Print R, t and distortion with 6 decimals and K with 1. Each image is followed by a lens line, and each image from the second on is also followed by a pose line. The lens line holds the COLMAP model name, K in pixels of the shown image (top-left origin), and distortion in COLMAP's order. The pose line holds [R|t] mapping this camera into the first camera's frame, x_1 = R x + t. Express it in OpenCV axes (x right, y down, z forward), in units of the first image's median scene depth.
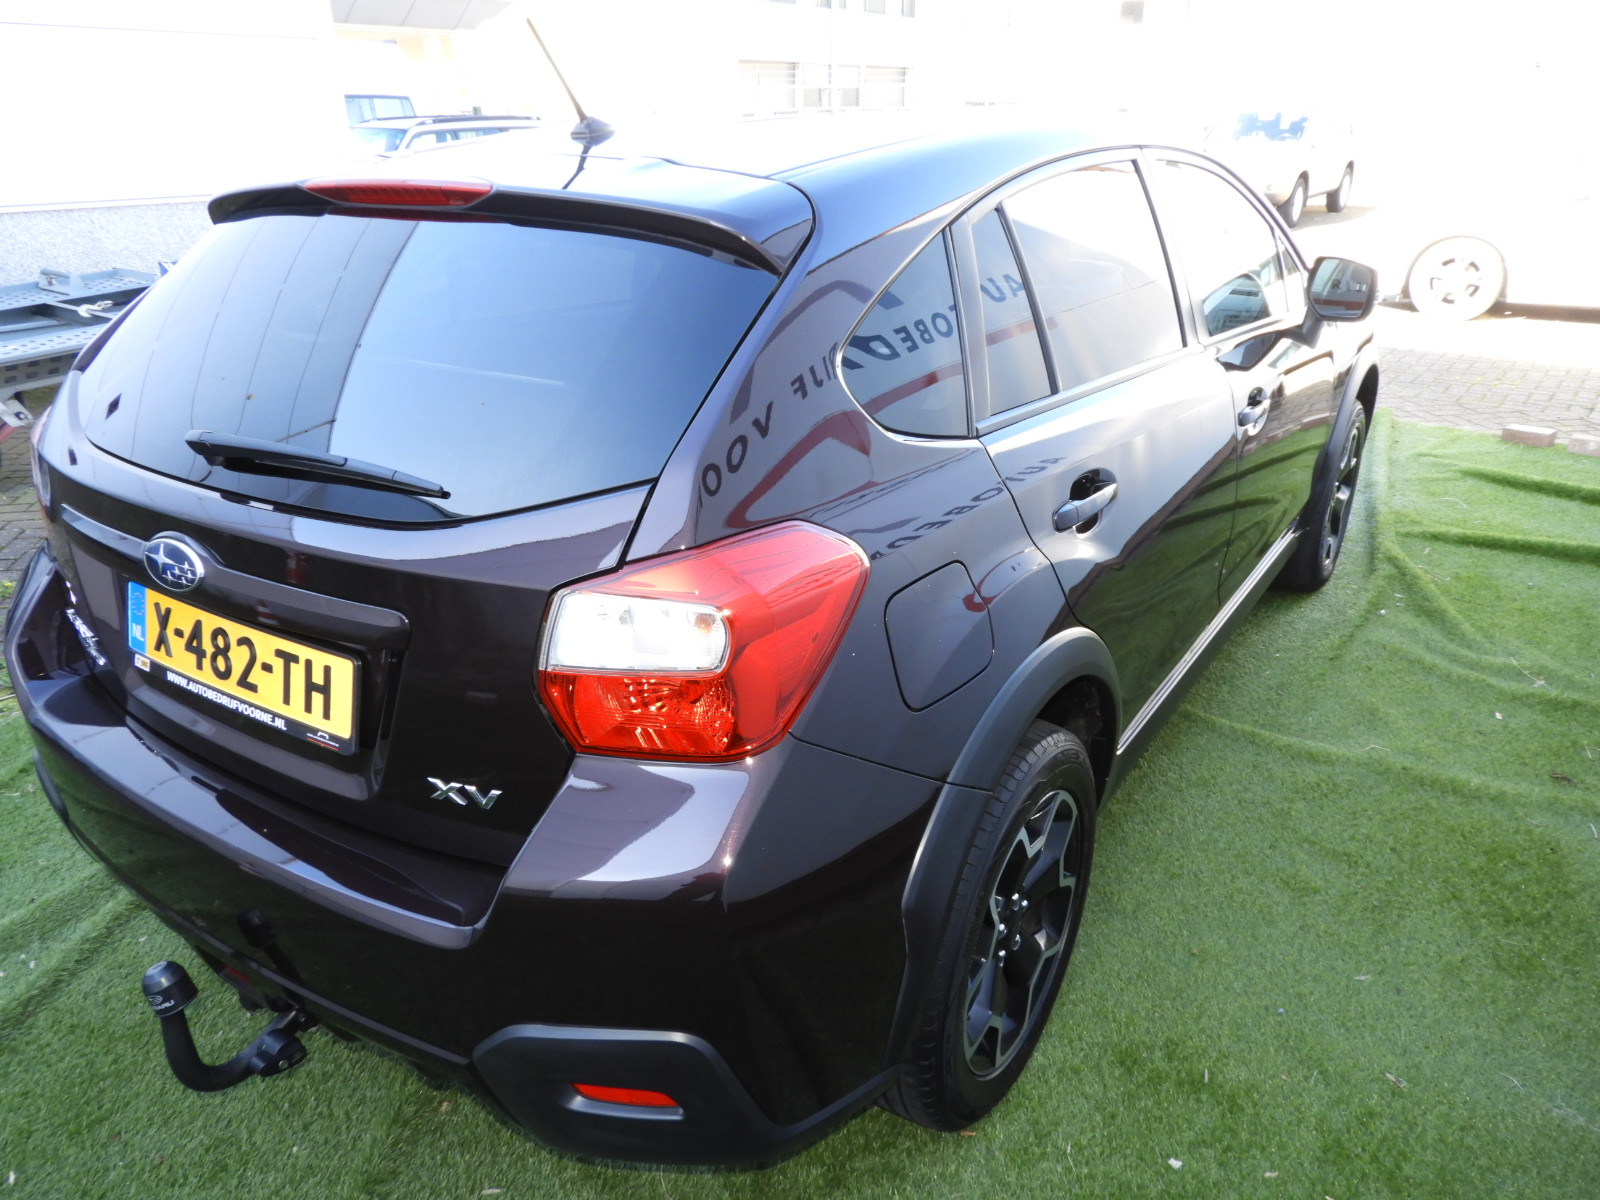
lens RADIAL K [[1133.2, 0, 793.7], [0, 1133.2, 592.1], [0, 0, 1]] dist [0.010551, -0.009903]
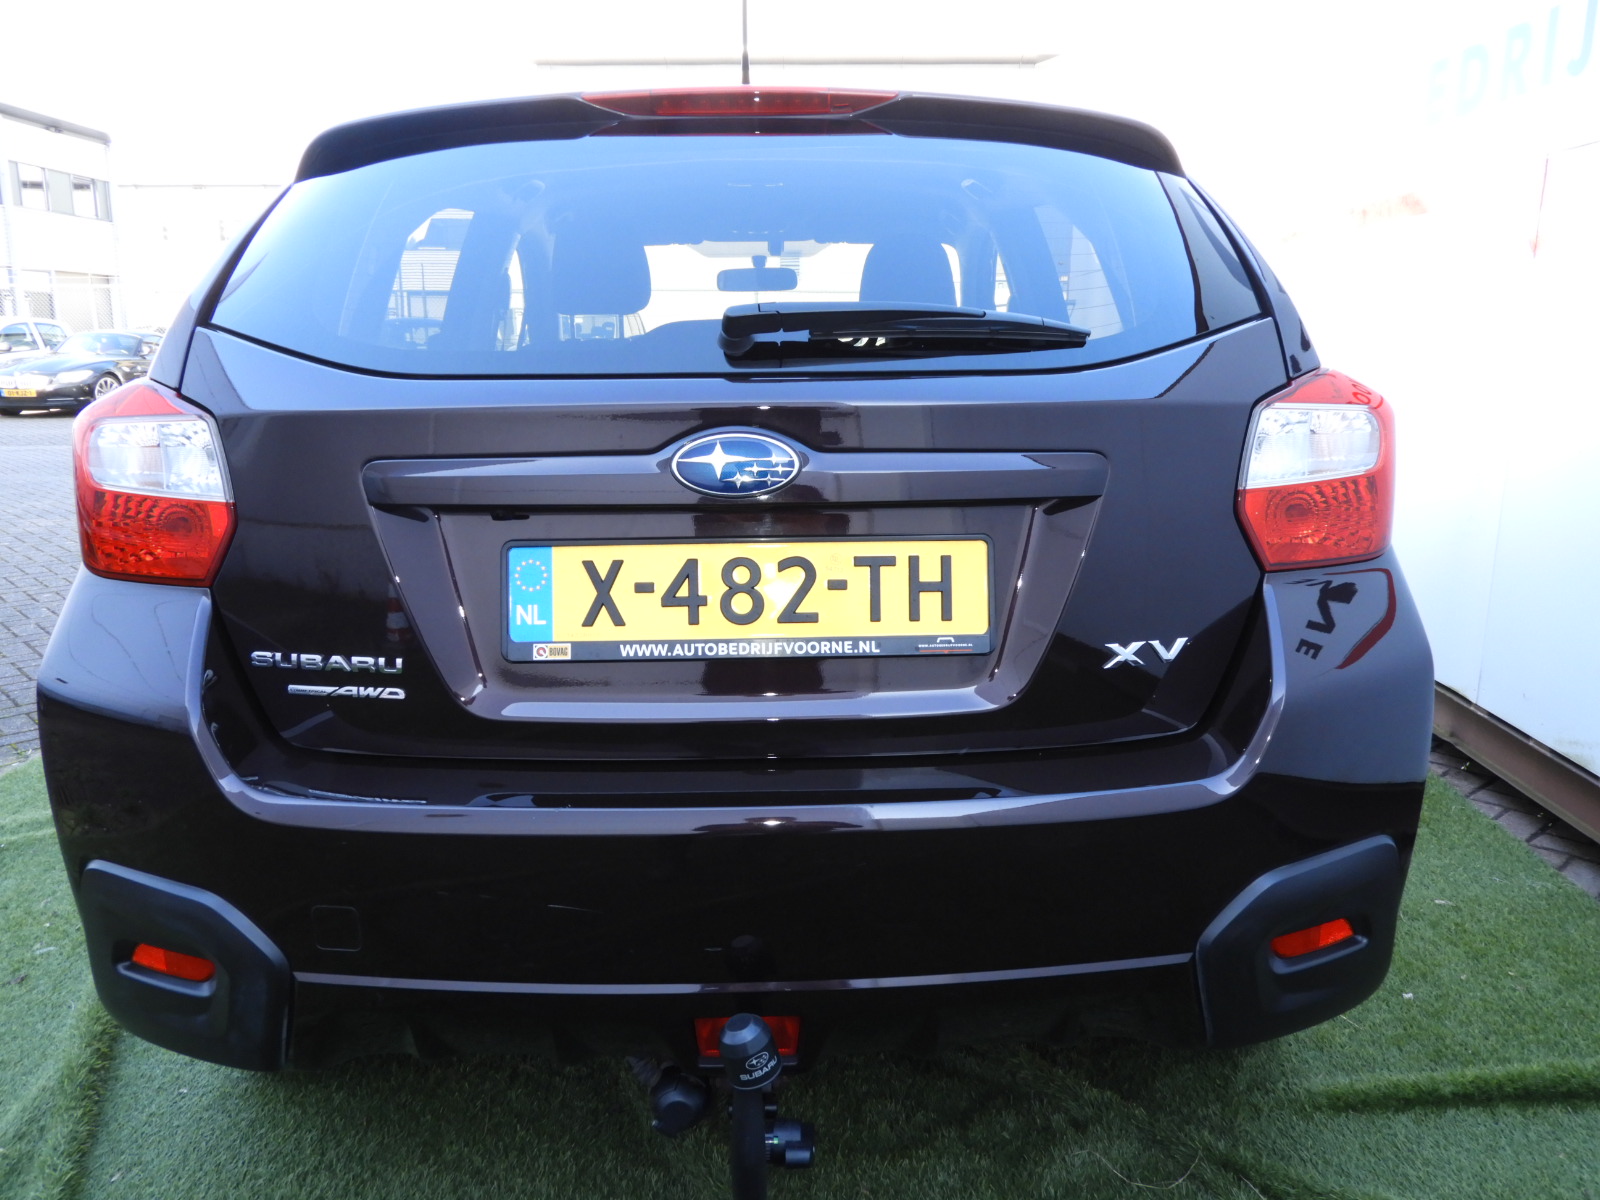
lens RADIAL K [[1294.1, 0, 802.3], [0, 1294.1, 598.8], [0, 0, 1]] dist [-0.068243, 0.003412]
pose [[0.825183, -0.107084, 0.554622, -1.015562], [0.211875, 0.968856, -0.128171, 0.193020], [-0.523623, 0.223275, 0.822172, 0.239495]]
